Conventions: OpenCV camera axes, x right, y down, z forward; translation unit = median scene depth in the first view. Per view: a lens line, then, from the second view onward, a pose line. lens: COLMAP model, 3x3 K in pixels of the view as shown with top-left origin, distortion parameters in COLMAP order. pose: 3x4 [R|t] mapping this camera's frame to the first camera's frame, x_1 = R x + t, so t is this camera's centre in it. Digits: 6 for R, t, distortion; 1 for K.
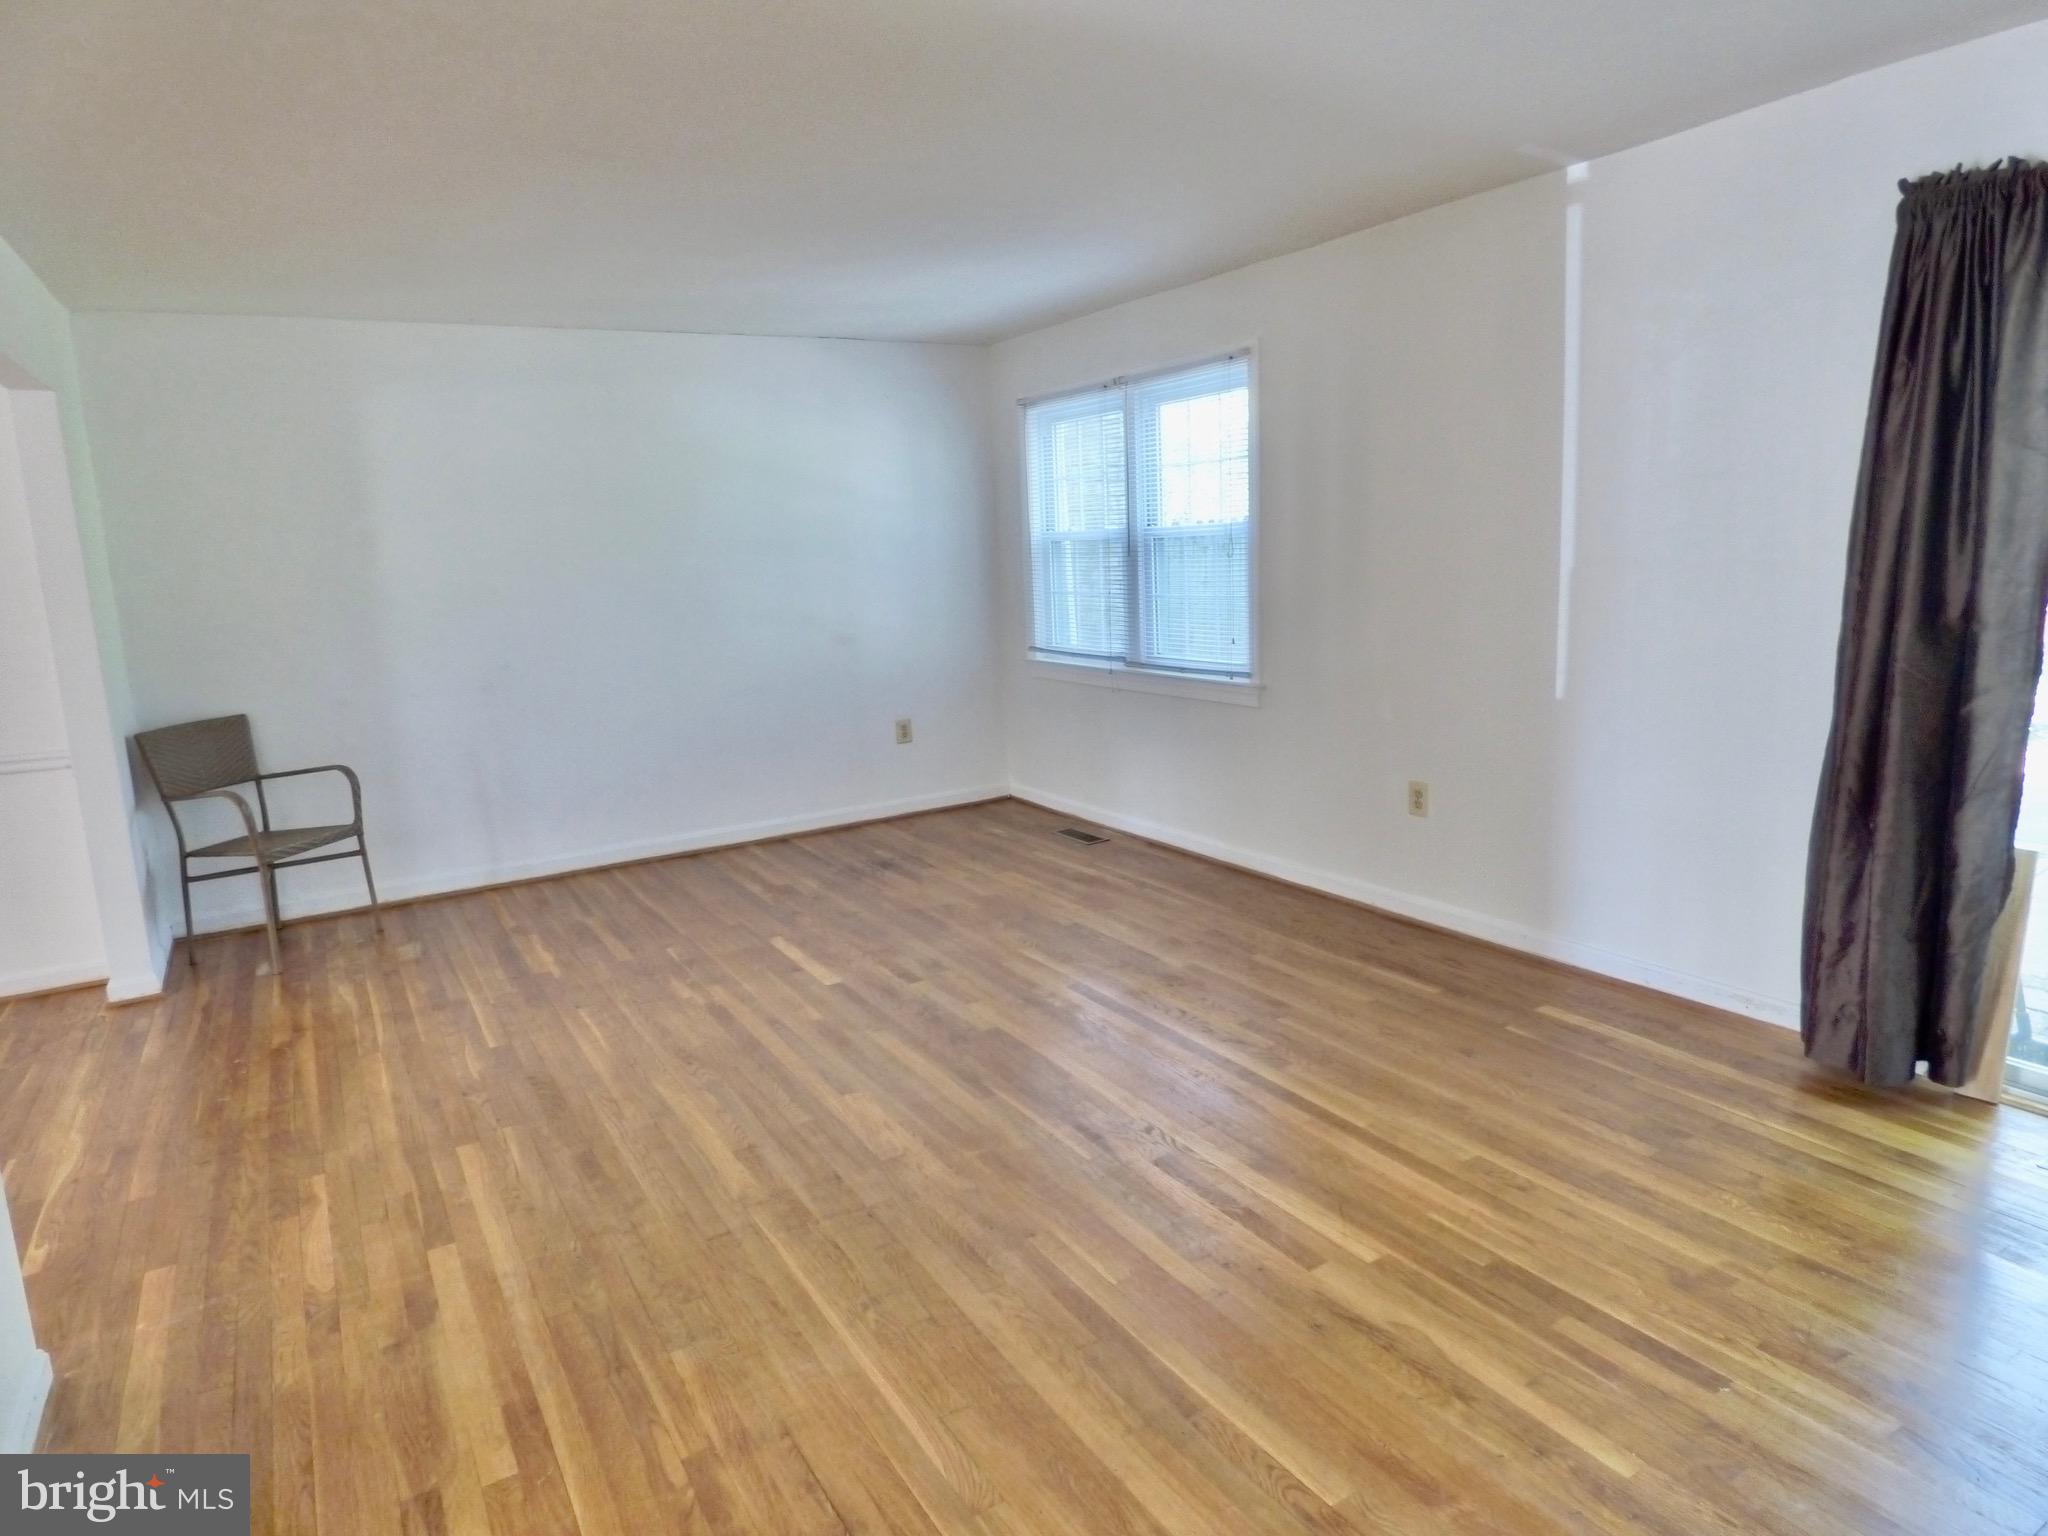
lens RADIAL K [[1227.1, 0, 1026.6], [0, 1227.1, 753.0], [0, 0, 1]] dist [-0.012263, -0.004830]
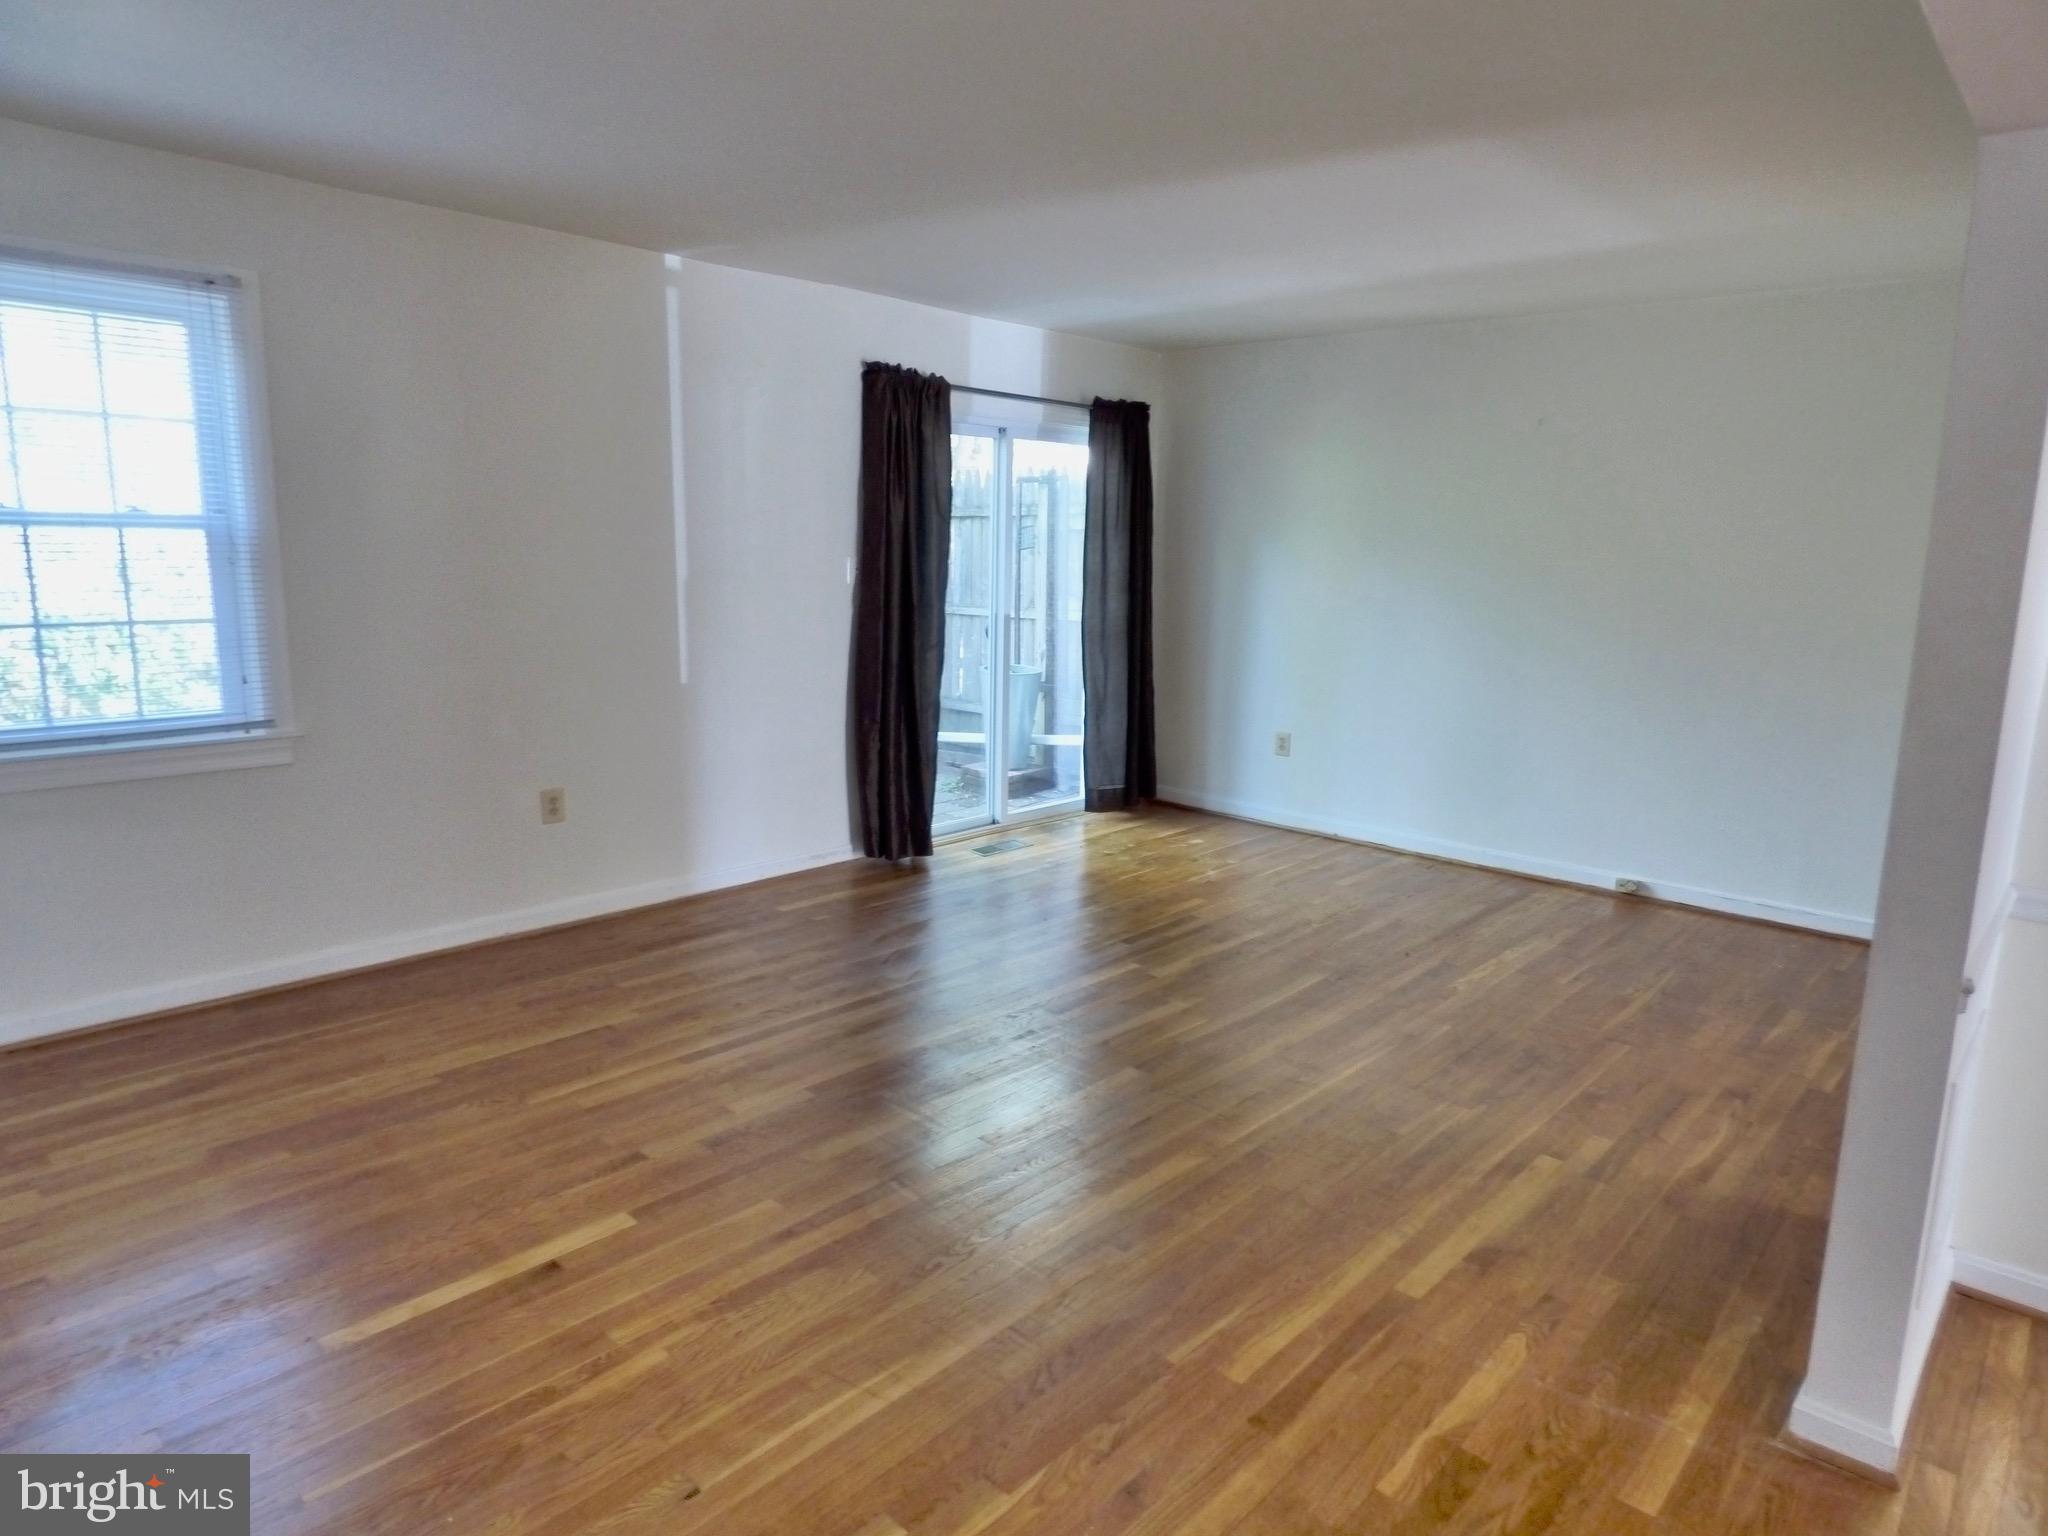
lens RADIAL K [[1227.1, 0, 1018.8], [0, 1227.1, 778.3], [0, 0, 1]] dist [-0.012263, -0.004830]
pose [[-0.266326, -0.150319, 0.952090, -0.776945], [0.148363, 0.969600, 0.194585, -0.129797], [-0.952396, 0.193078, -0.235928, 0.897997]]
